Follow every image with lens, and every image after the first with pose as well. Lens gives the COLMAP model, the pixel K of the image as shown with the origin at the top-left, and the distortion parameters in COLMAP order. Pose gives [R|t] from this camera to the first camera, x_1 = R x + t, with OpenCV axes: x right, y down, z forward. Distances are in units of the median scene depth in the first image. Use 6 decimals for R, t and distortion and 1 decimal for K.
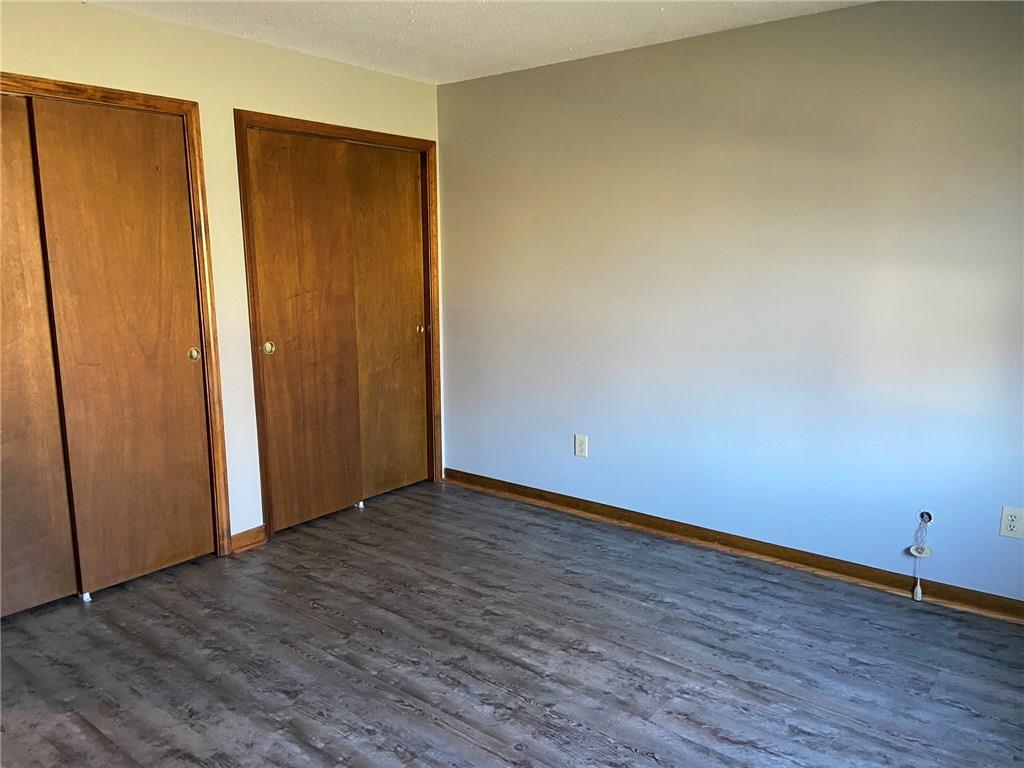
lens RADIAL K [[769.1, 0, 514.9], [0, 769.1, 383.6], [0, 0, 1]] dist [0.044631, -0.061522]
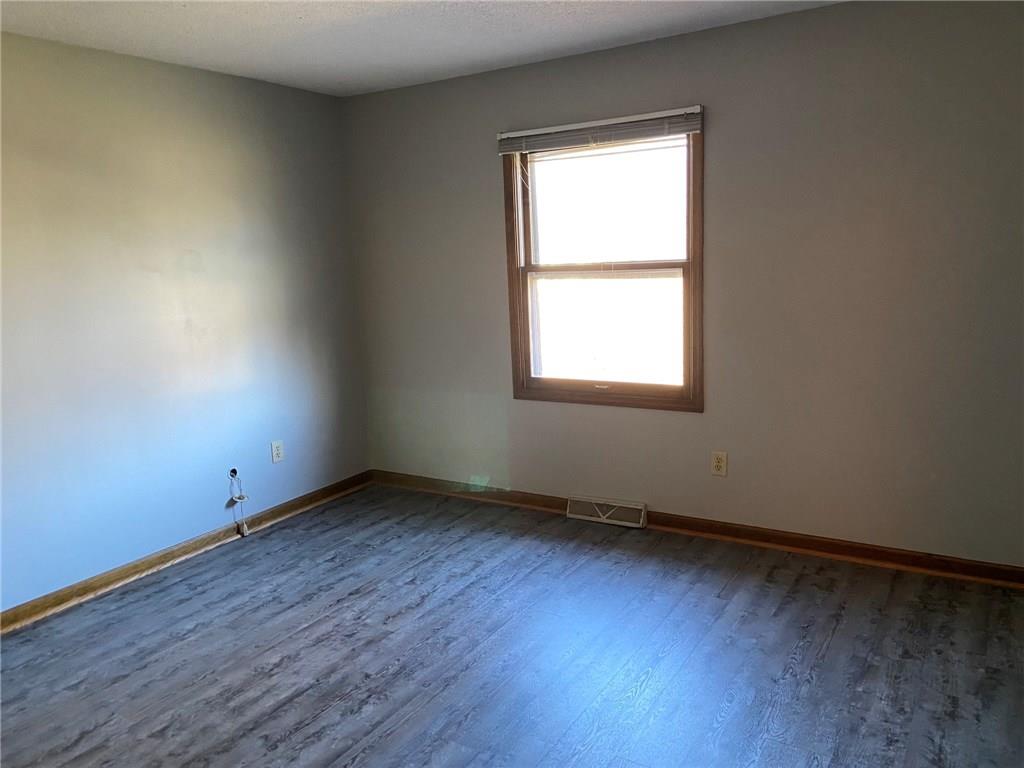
lens RADIAL K [[769.1, 0, 517.9], [0, 769.1, 385.1], [0, 0, 1]] dist [0.044631, -0.061522]
pose [[-0.121981, -0.165281, 0.978674, -0.840701], [0.209641, 0.959501, 0.188172, -0.123244], [-0.970140, 0.228124, -0.082391, 0.665228]]
